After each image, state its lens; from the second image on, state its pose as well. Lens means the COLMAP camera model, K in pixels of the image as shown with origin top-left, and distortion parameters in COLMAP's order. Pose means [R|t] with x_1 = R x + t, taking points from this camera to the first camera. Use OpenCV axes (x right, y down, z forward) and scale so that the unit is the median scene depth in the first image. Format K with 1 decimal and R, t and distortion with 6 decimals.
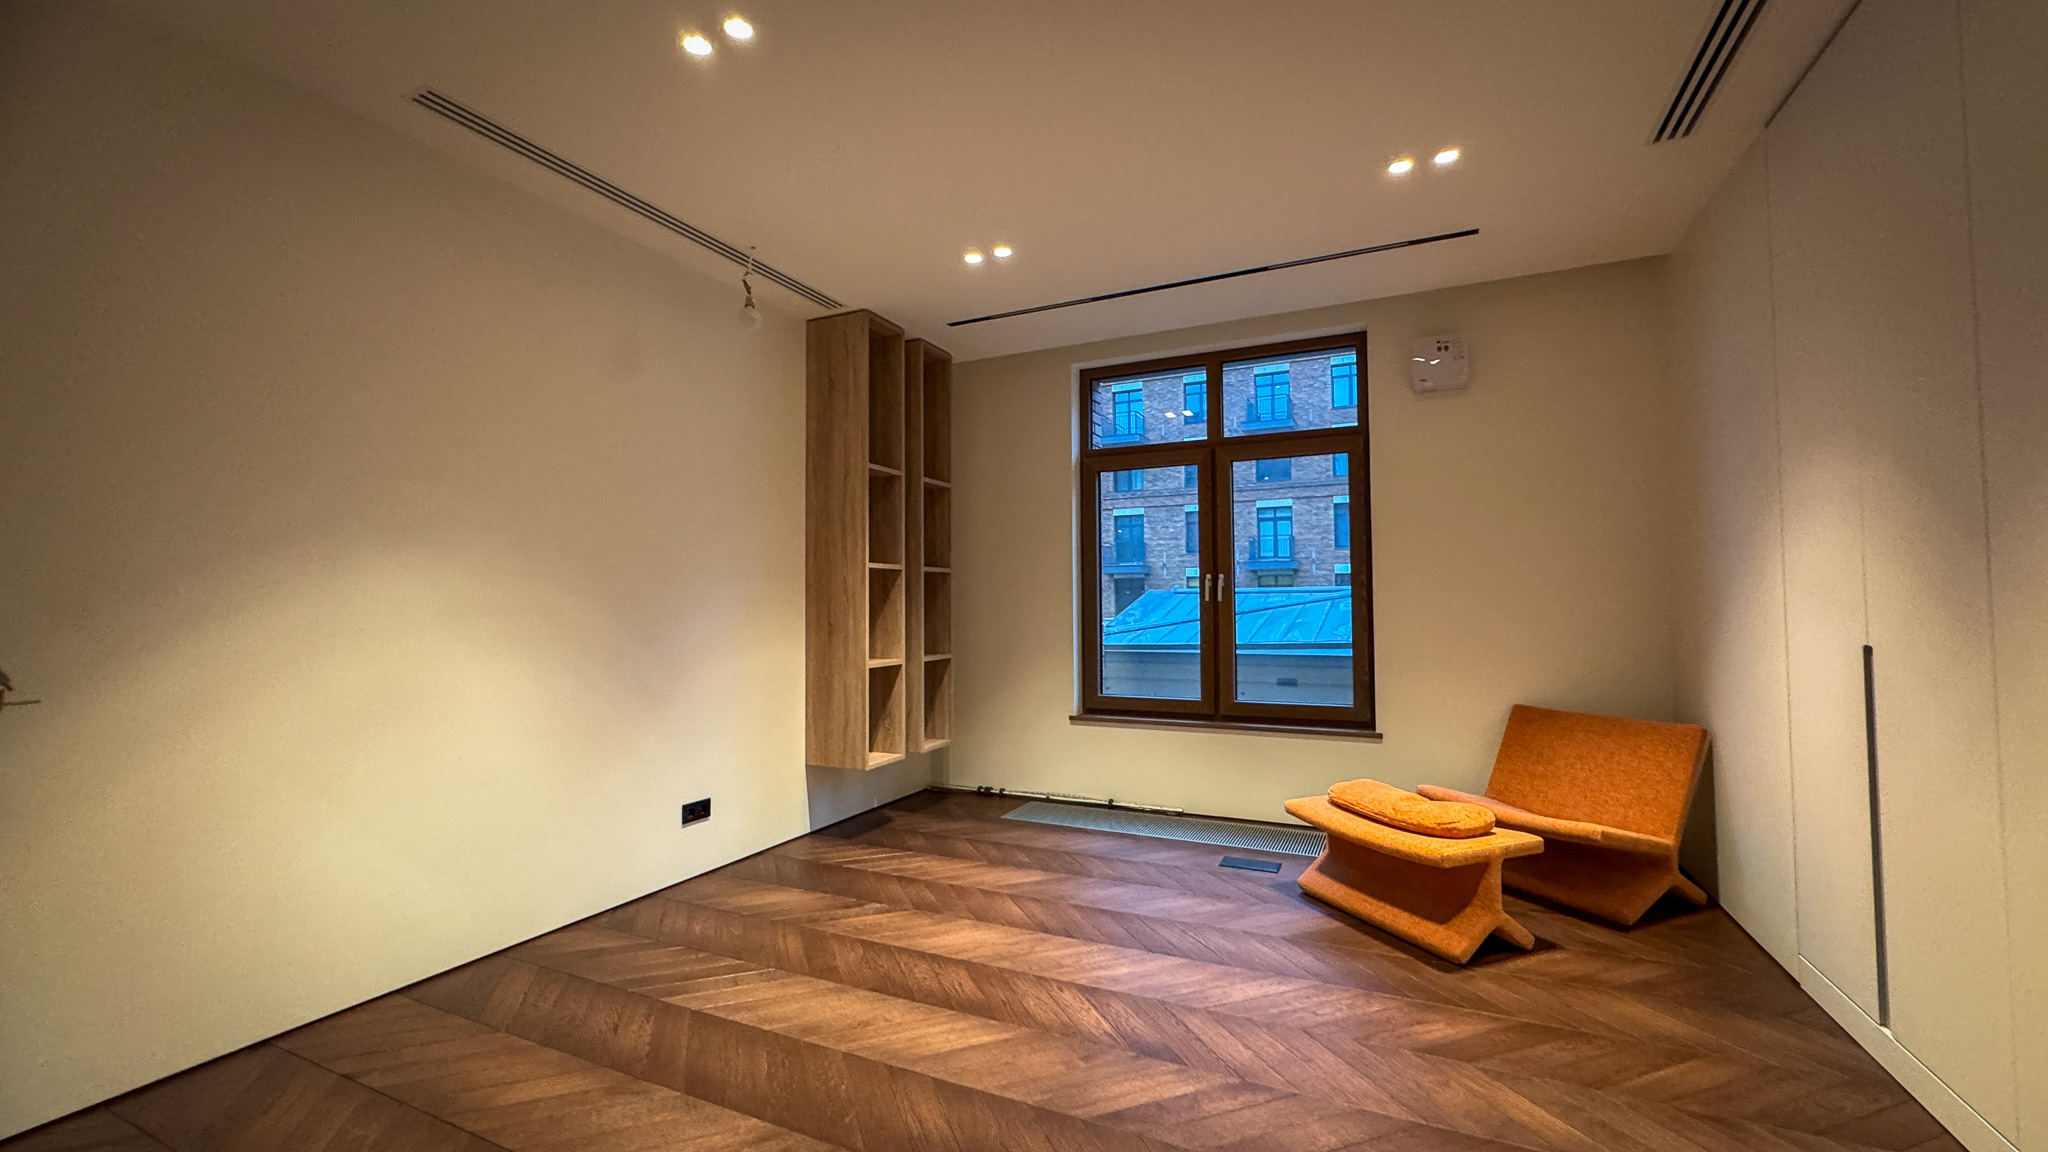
lens RADIAL K [[809.1, 0, 1029.7], [0, 809.1, 573.6], [0, 0, 1]] dist [0.000062, 0.000125]
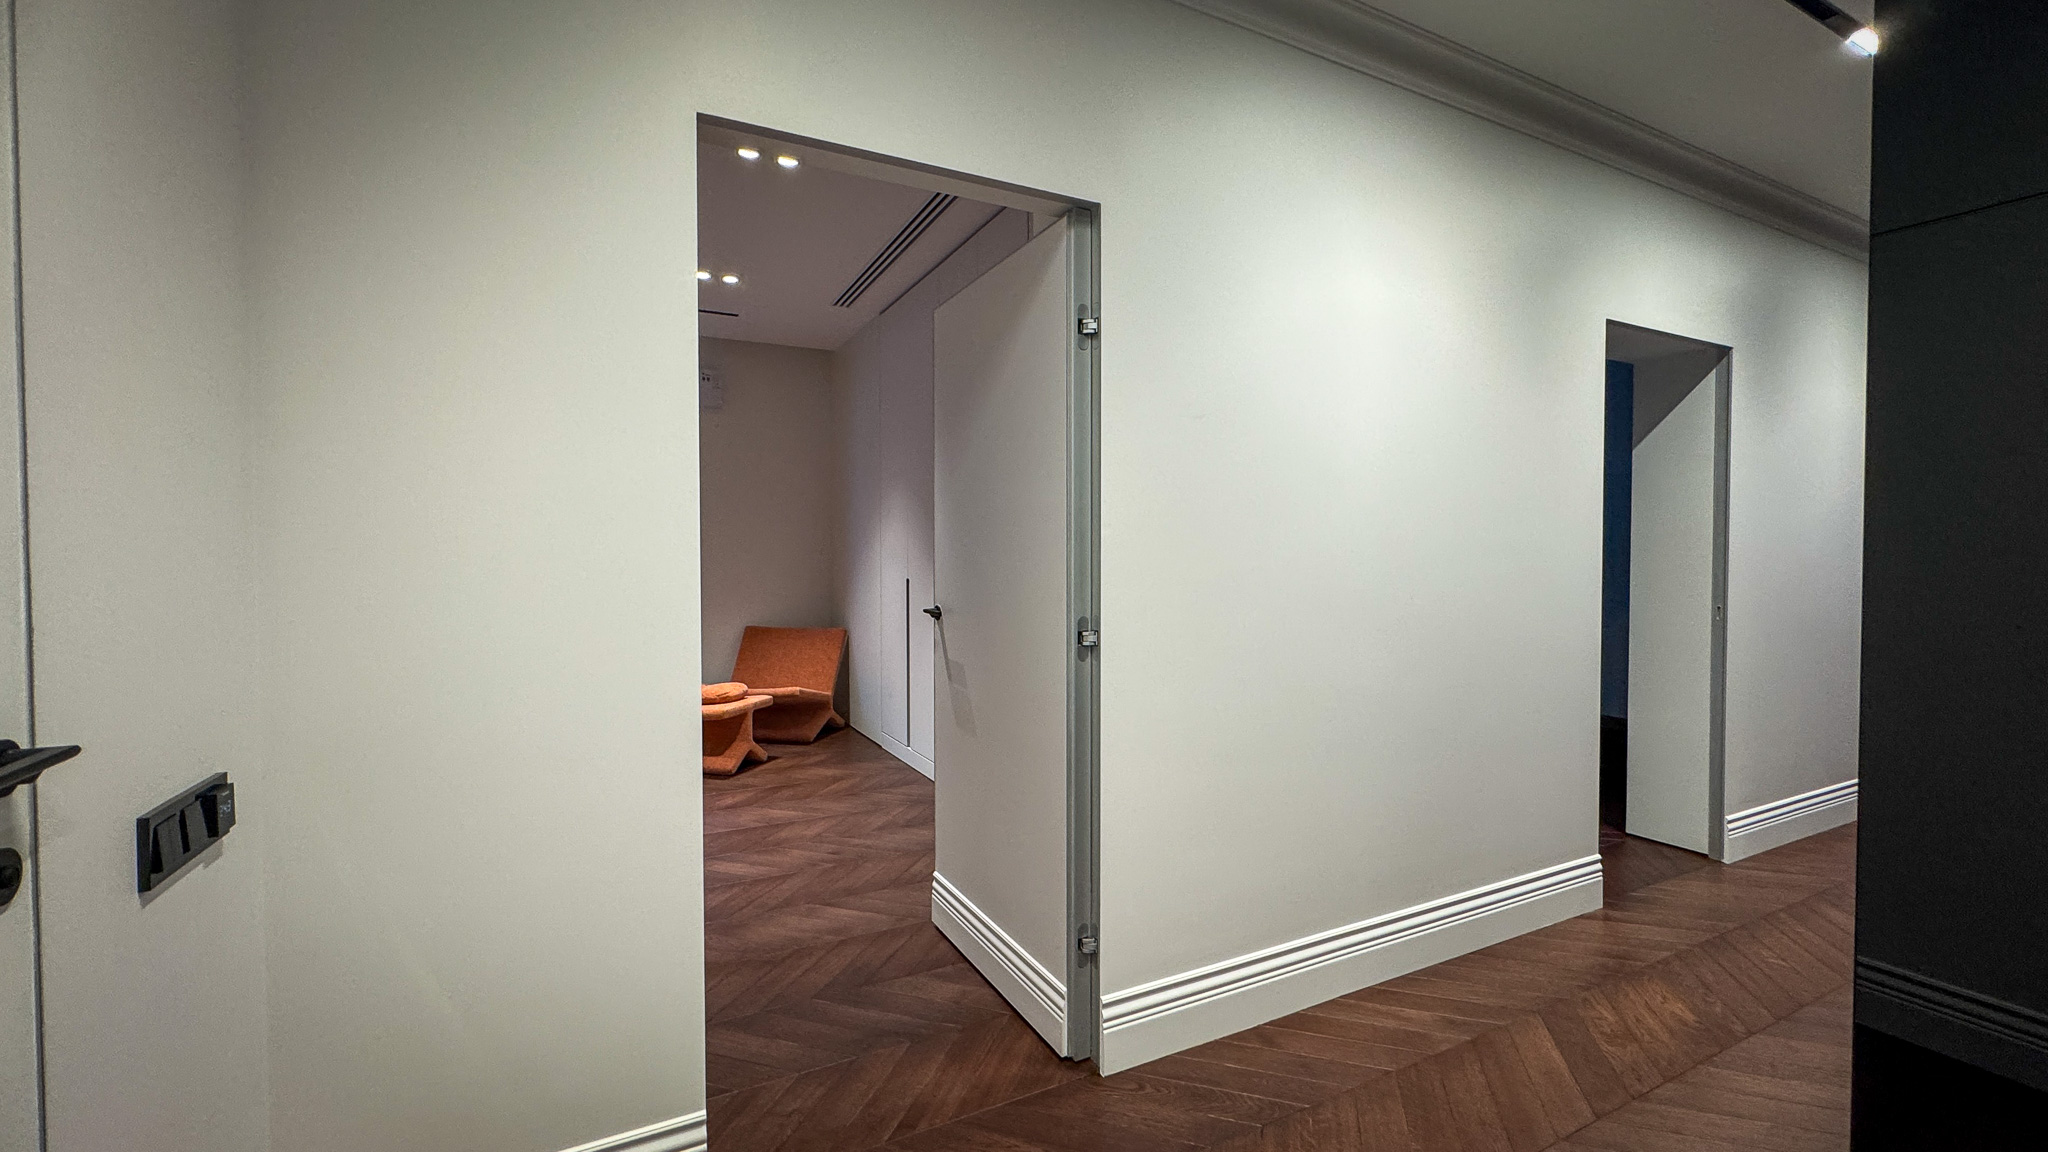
lens RADIAL K [[830.4, 0, 1023.5], [0, 830.4, 573.2], [0, 0, 1]] dist [-0.003286, 0.000281]
pose [[0.606403, -0.009513, 0.795101, -0.444863], [-0.032007, 0.998826, 0.036362, -0.015193], [-0.794513, -0.047498, 0.605386, -0.480981]]
